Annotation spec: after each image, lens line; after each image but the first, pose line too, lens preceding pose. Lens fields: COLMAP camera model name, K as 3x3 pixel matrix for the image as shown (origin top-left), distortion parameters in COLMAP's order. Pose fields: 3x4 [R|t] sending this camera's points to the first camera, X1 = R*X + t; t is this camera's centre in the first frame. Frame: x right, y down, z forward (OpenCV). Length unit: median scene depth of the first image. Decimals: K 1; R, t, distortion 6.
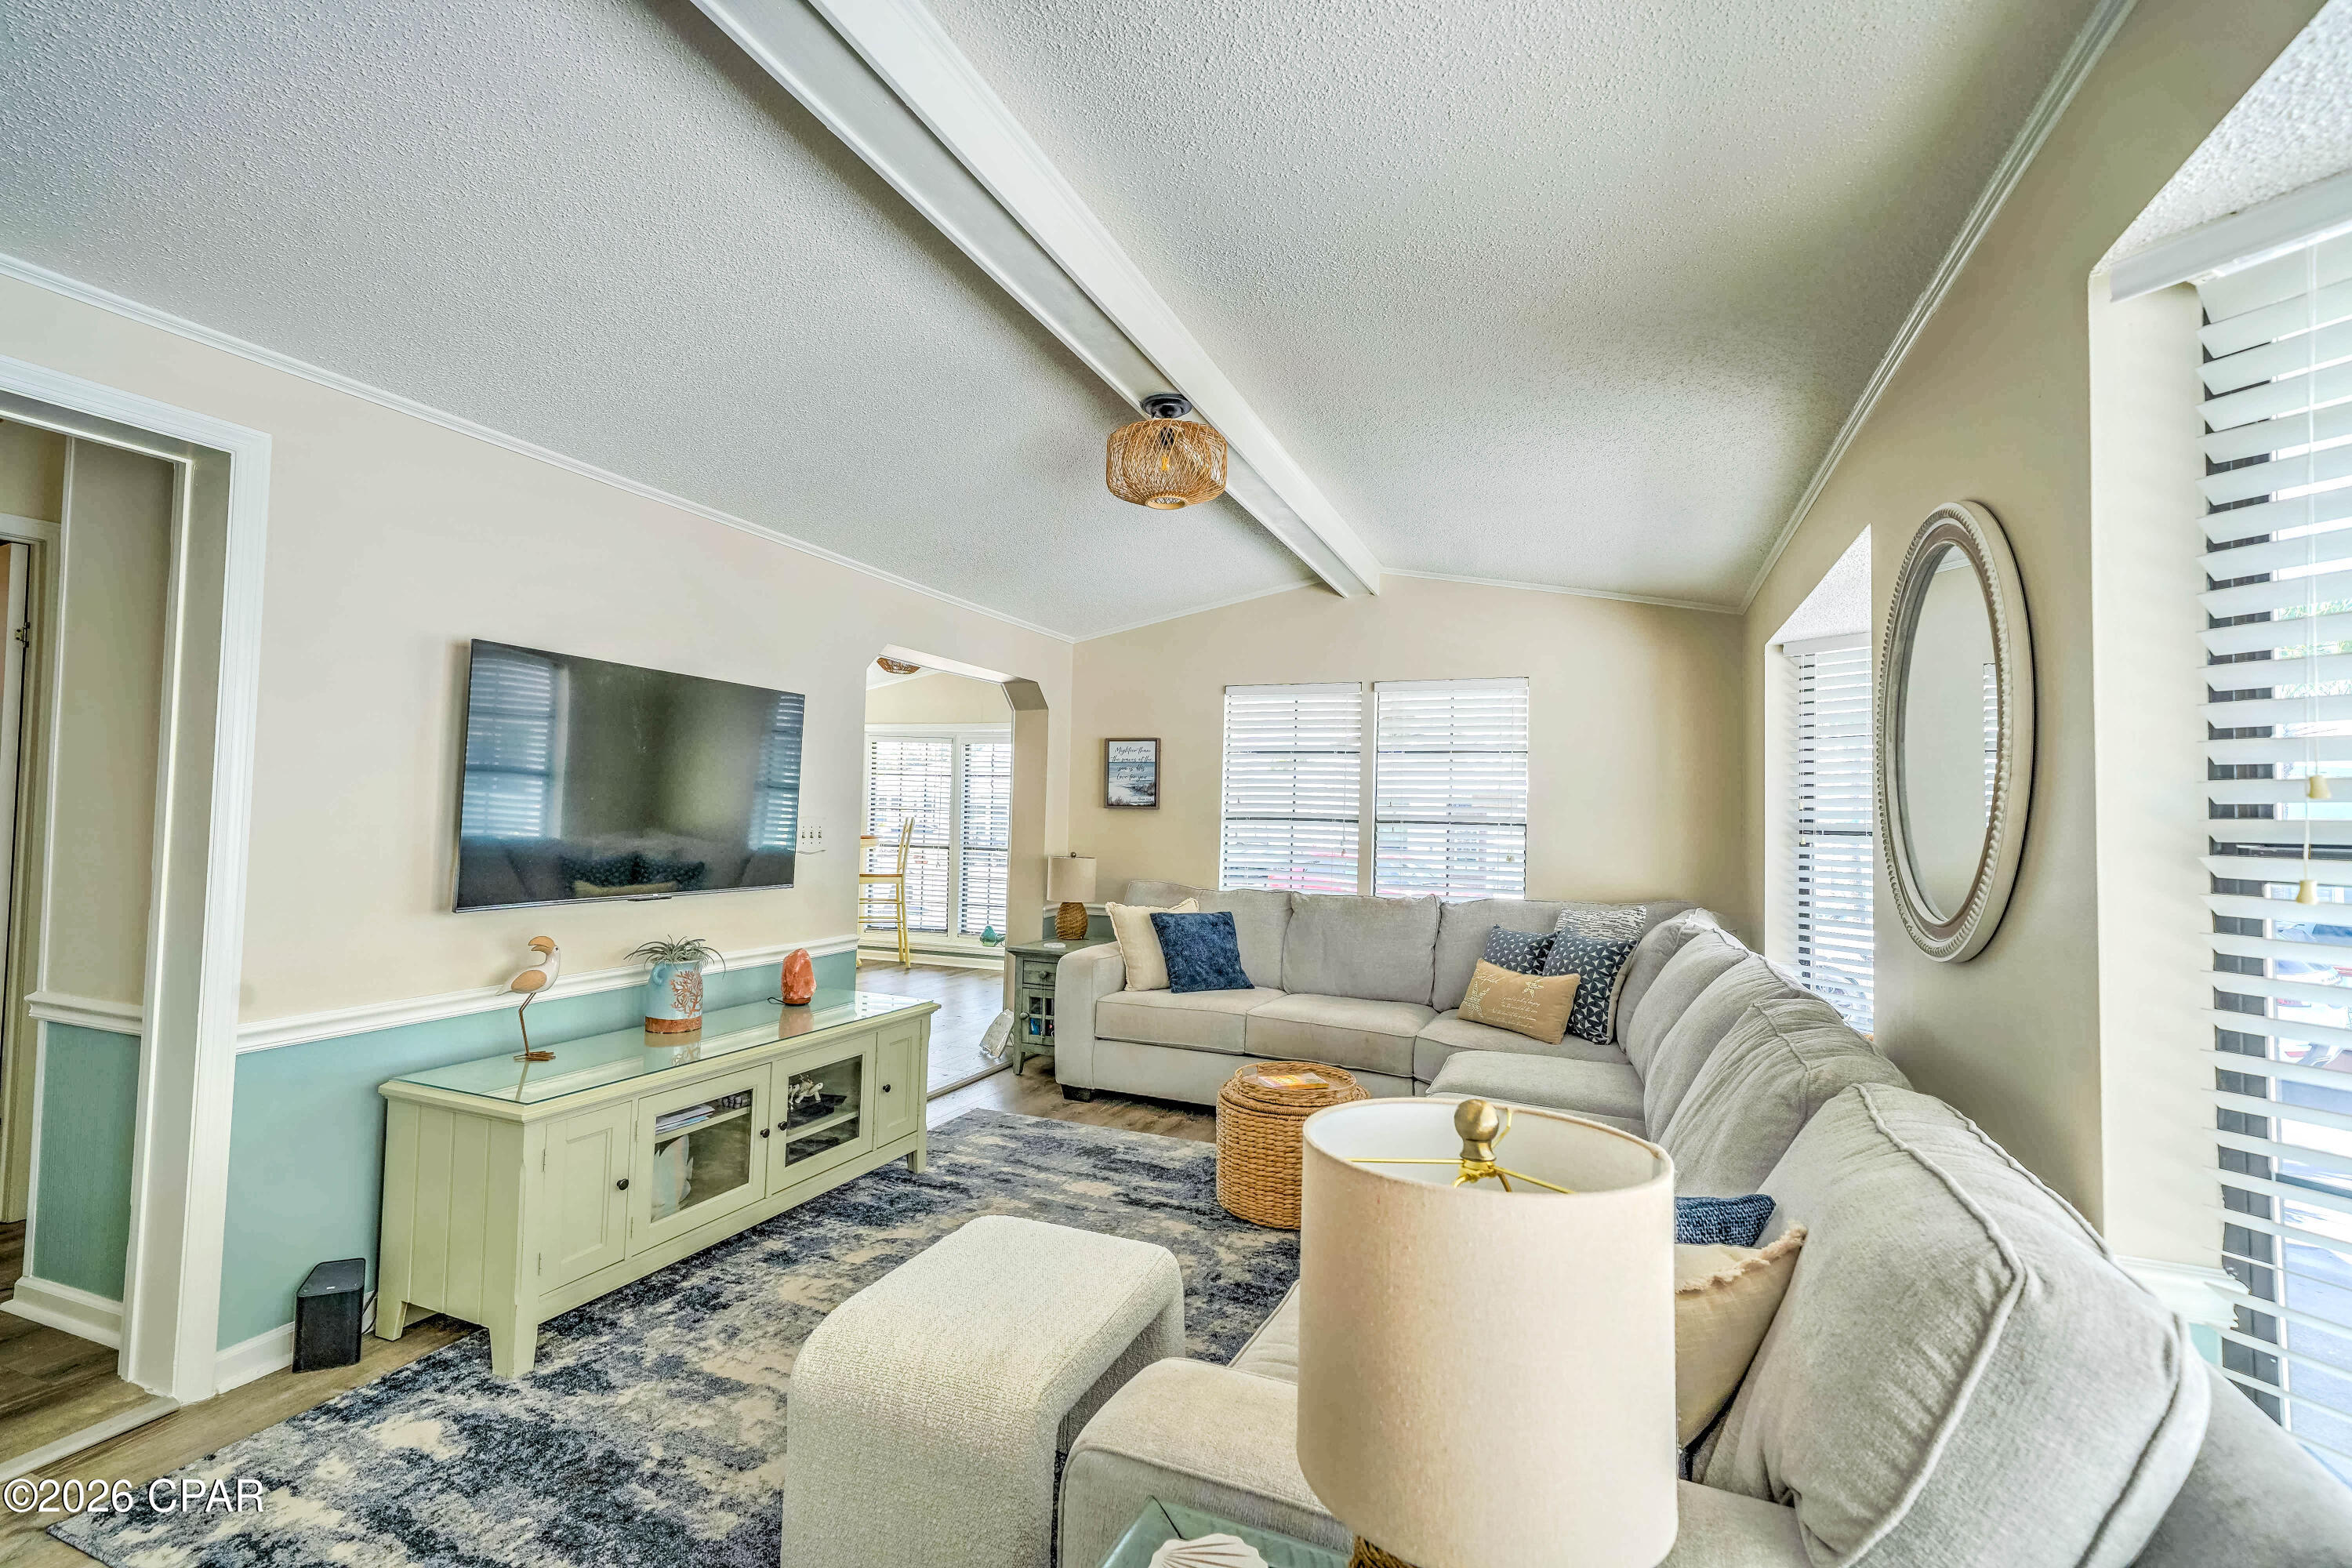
lens RADIAL K [[1052.8, 0, 1165.2], [0, 1052.8, 781.6], [0, 0, 1]] dist [0.012822, 0.000748]
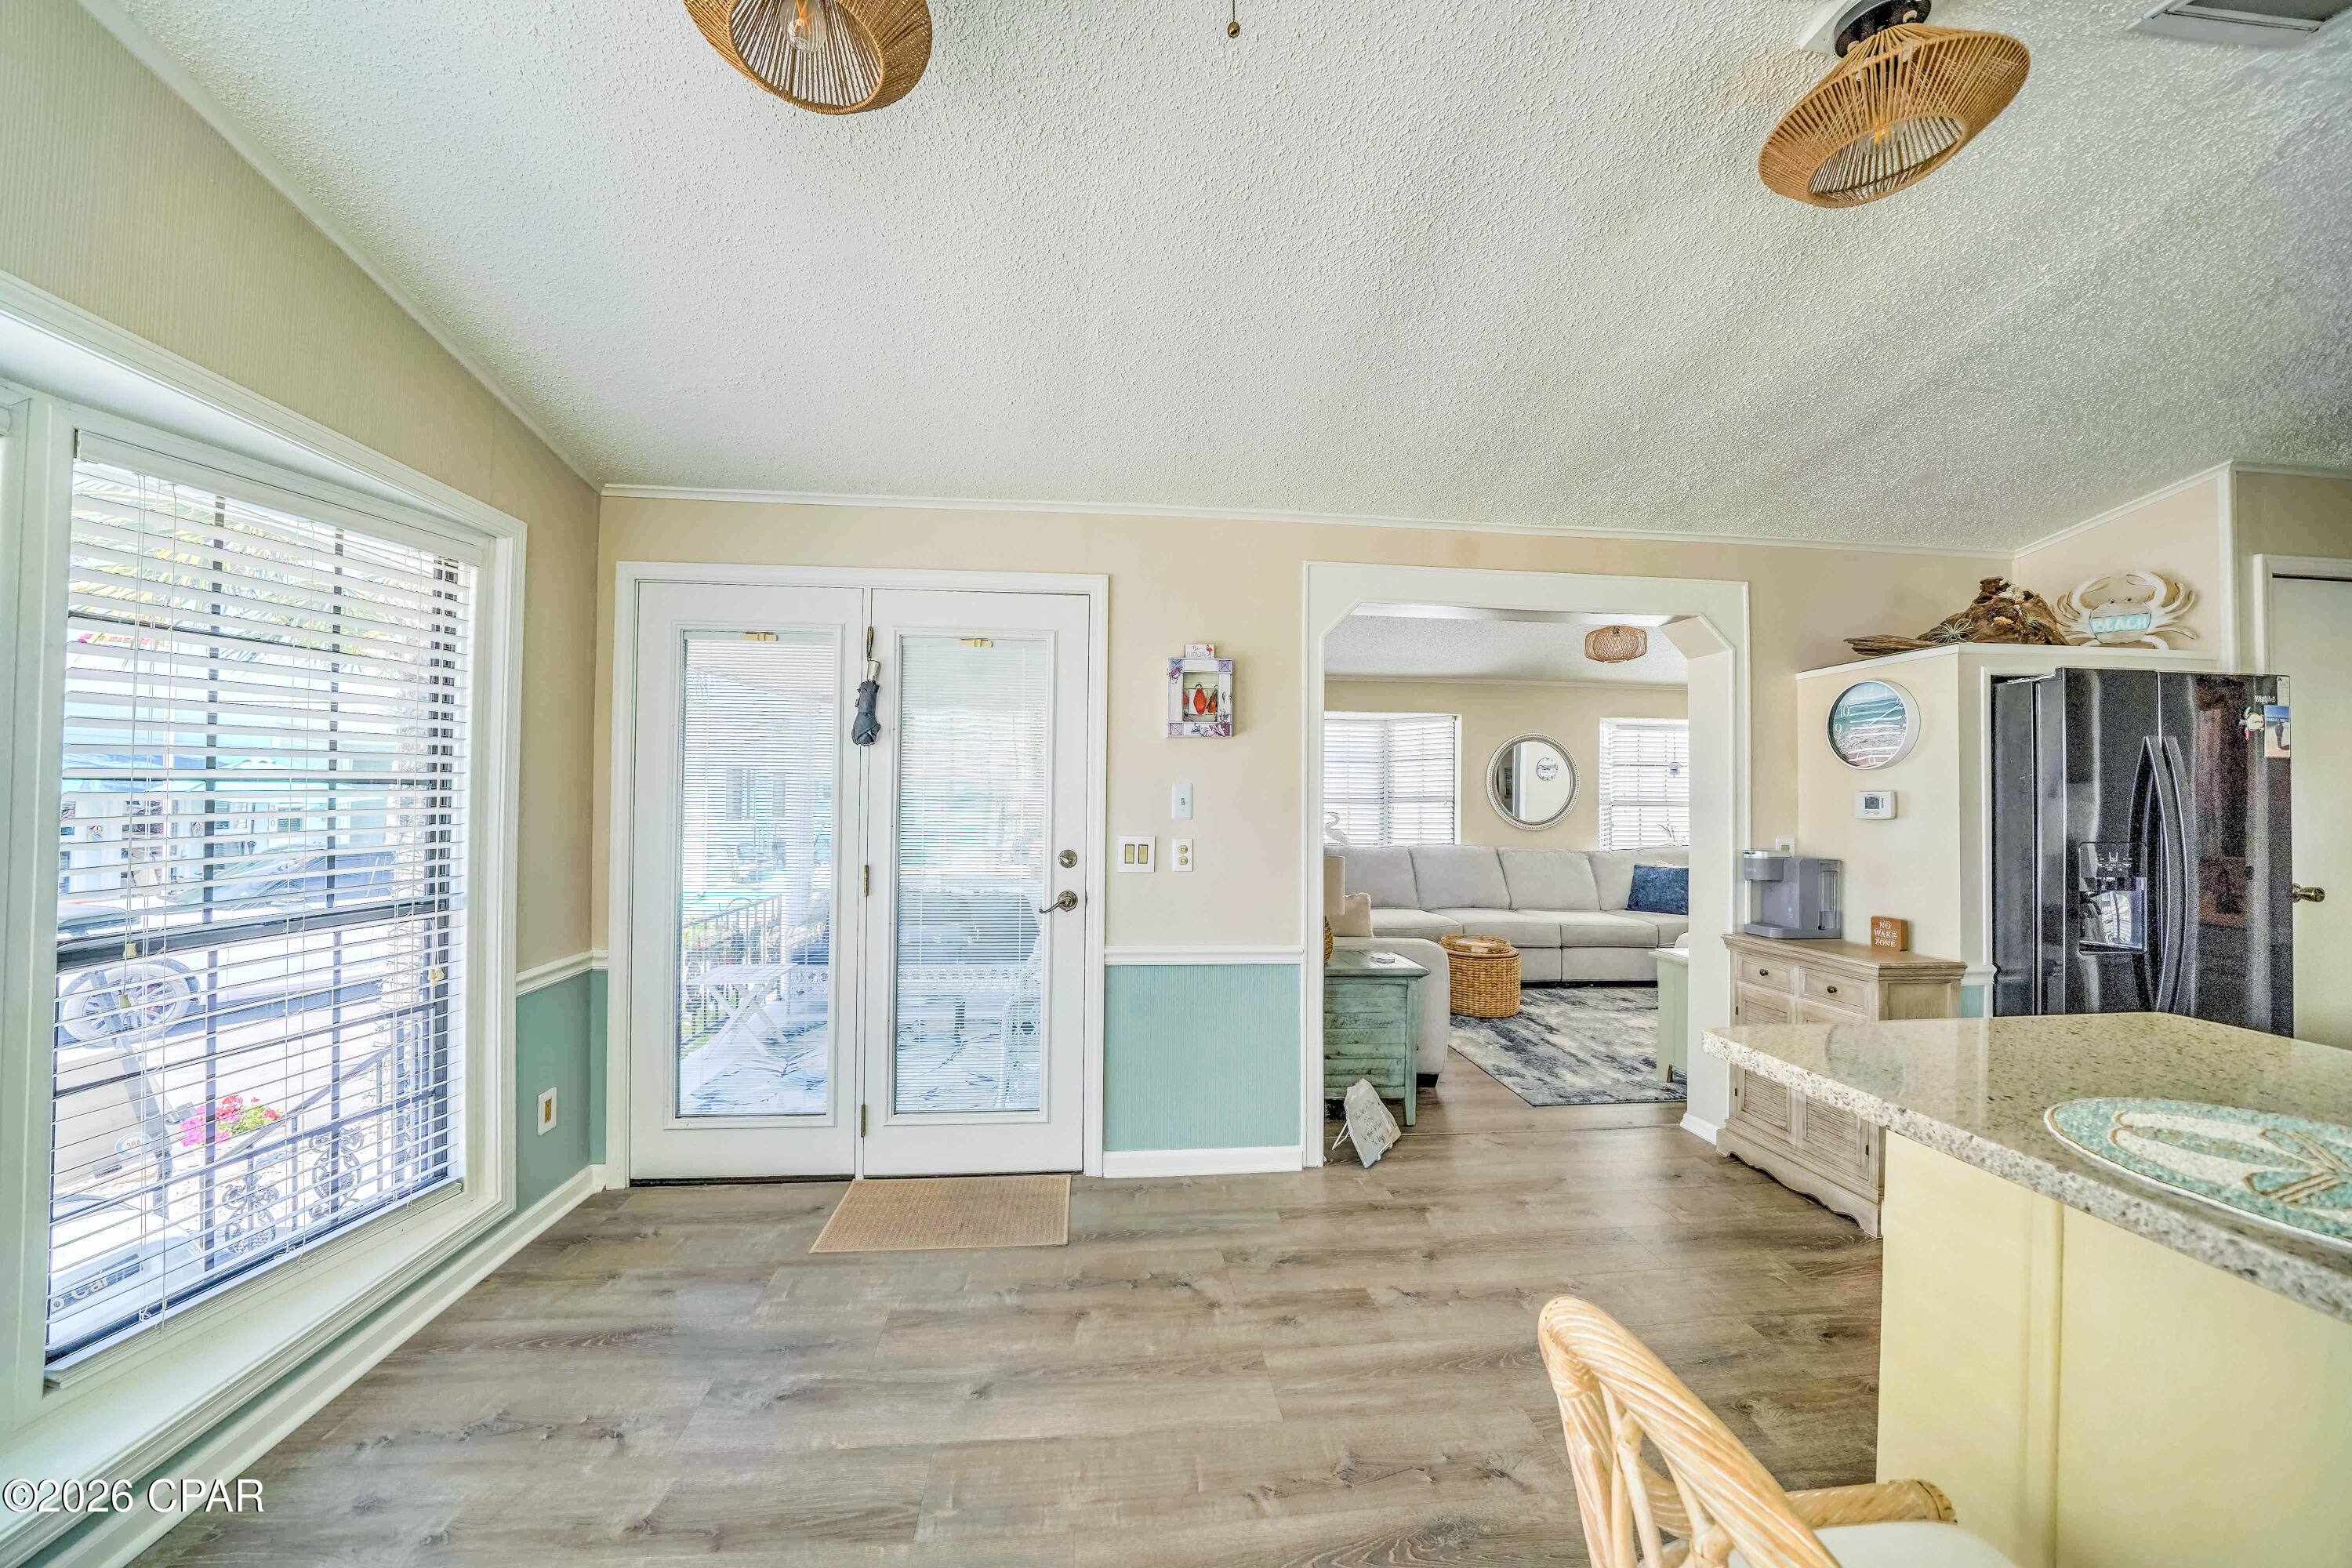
lens RADIAL K [[816.5, 0, 1163.0], [0, 816.5, 782.0], [0, 0, 1]] dist [-0.022582, 0.002187]
pose [[-0.461803, -0.009877, 0.886928, -0.849660], [-0.049567, 0.998663, -0.014687, 0.050606], [-0.885597, -0.050745, -0.461675, 2.078789]]
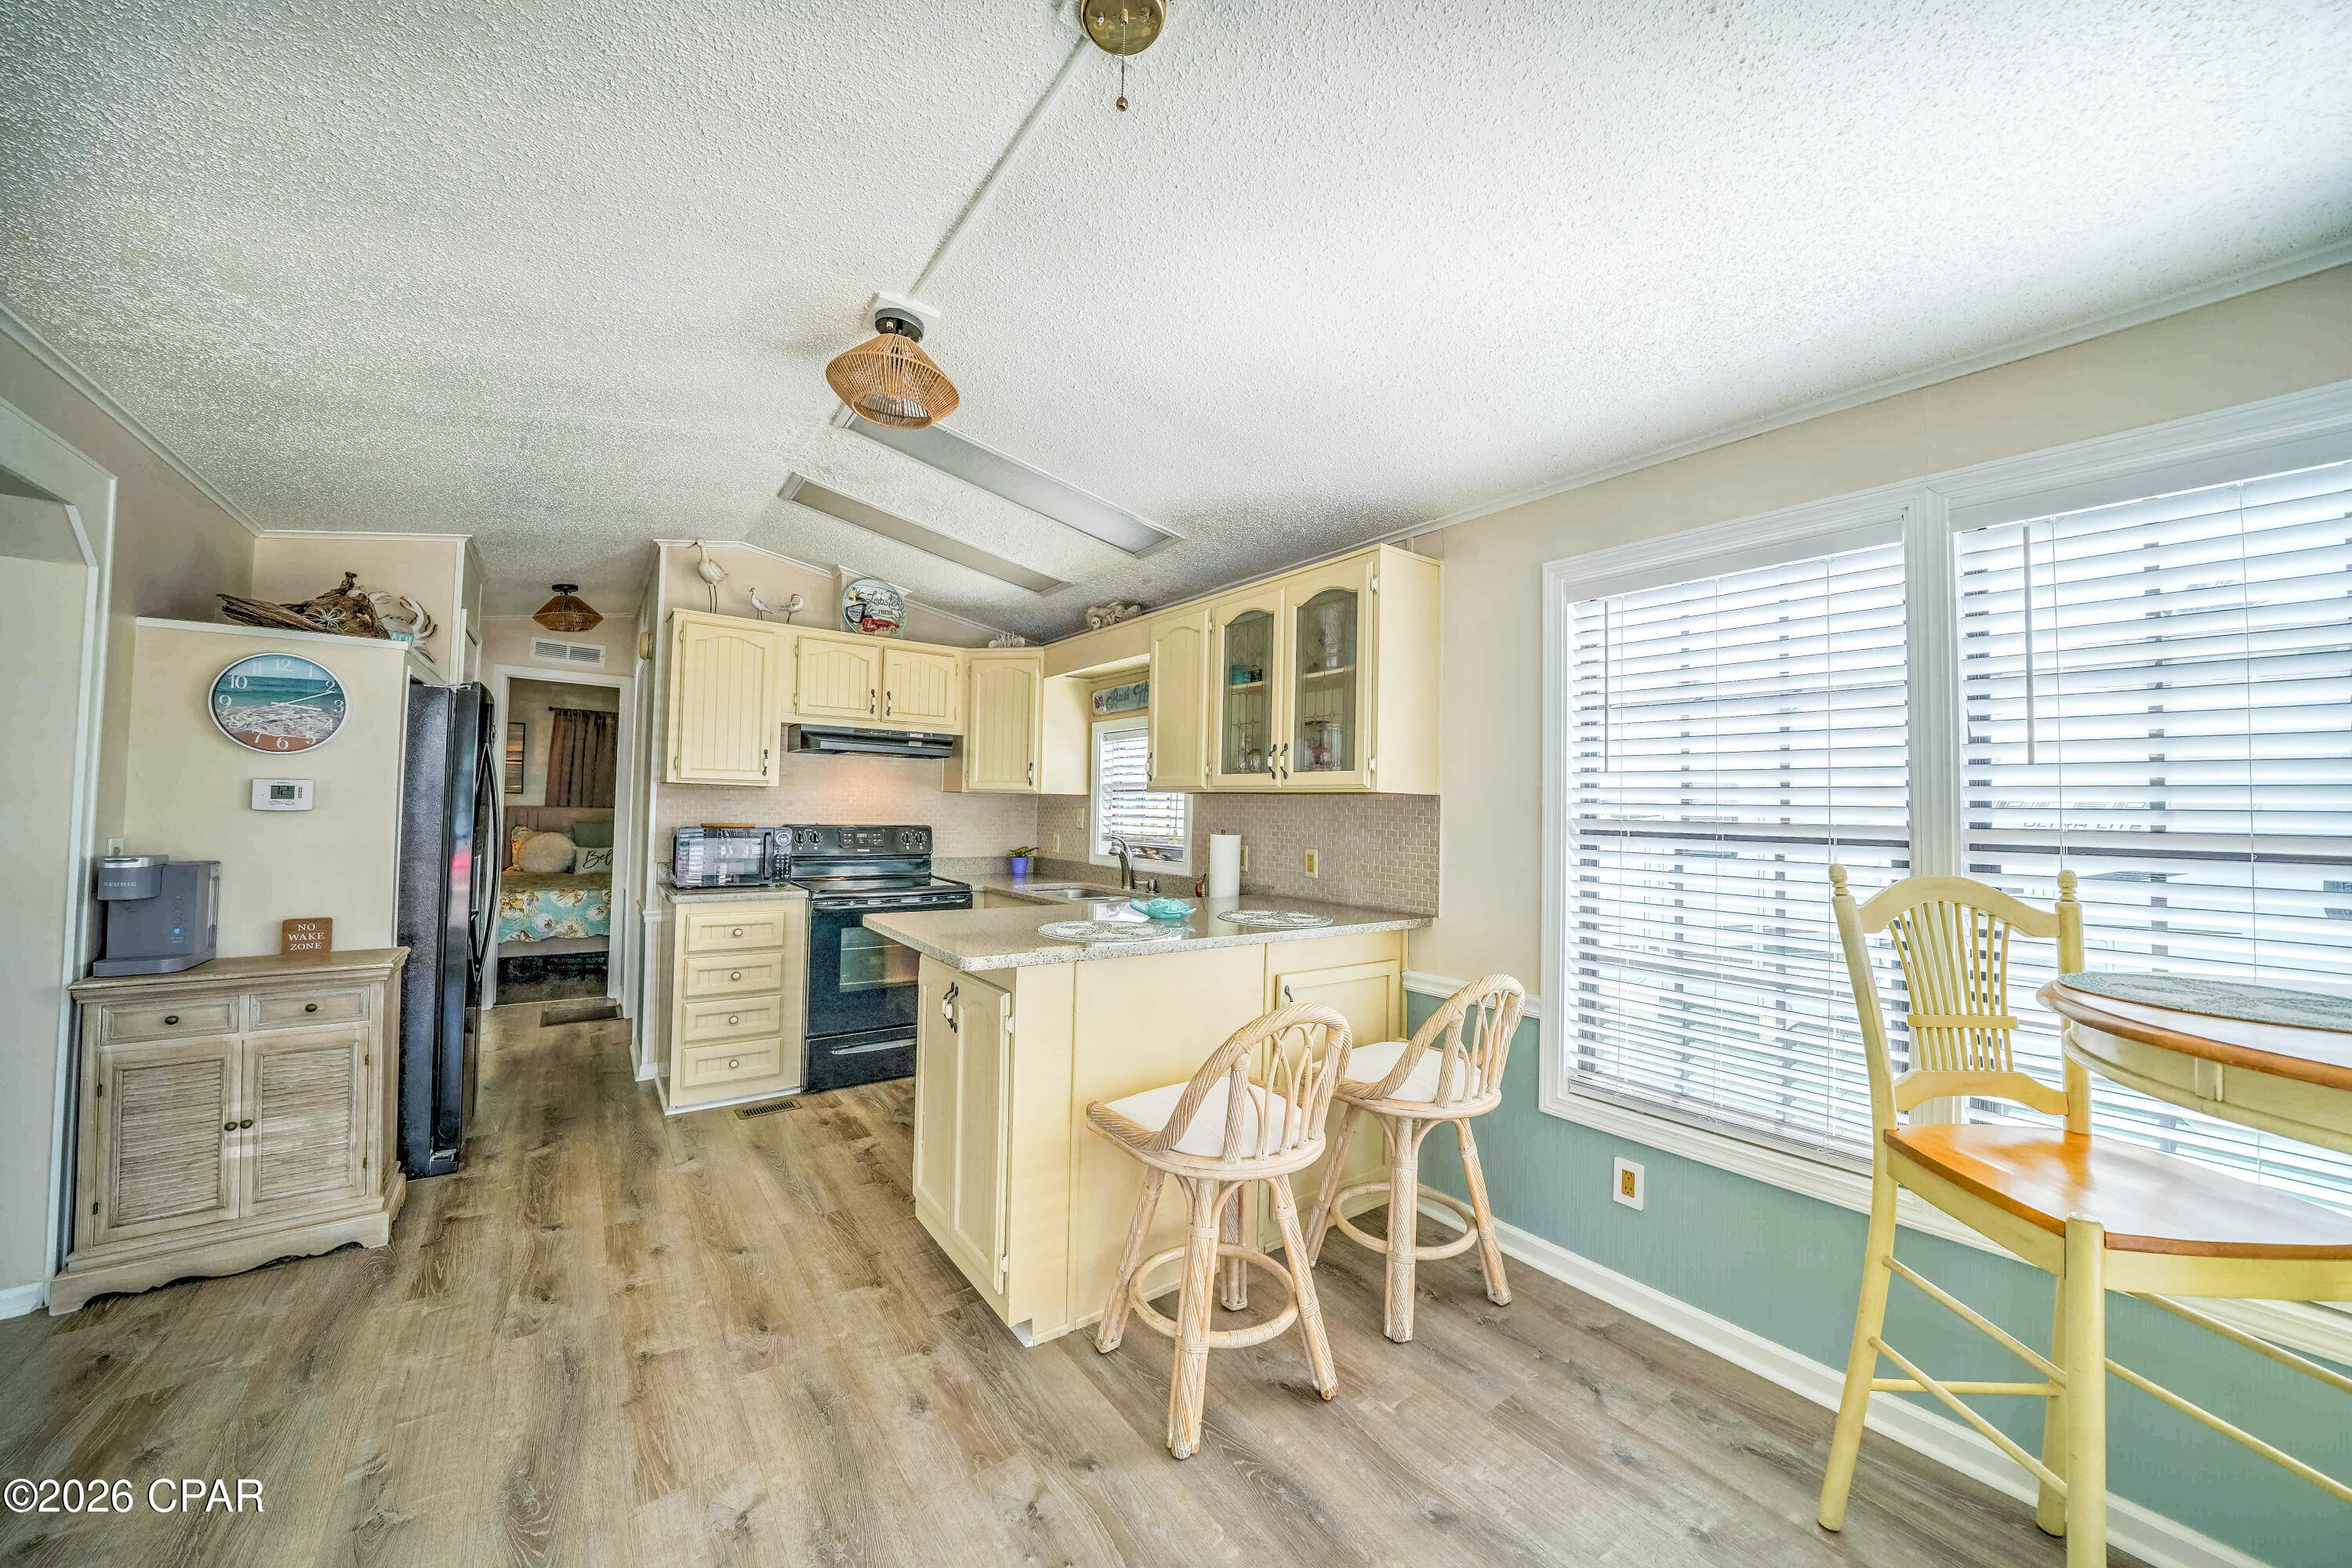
lens RADIAL K [[820.8, 0, 1161.0], [0, 820.8, 780.2], [0, 0, 1]] dist [-0.025431, 0.002483]
pose [[-0.526837, -0.064253, -0.847534, -0.328363], [-0.006319, 0.997407, -0.071687, 0.058117], [0.849943, -0.032412, -0.525877, 2.108783]]
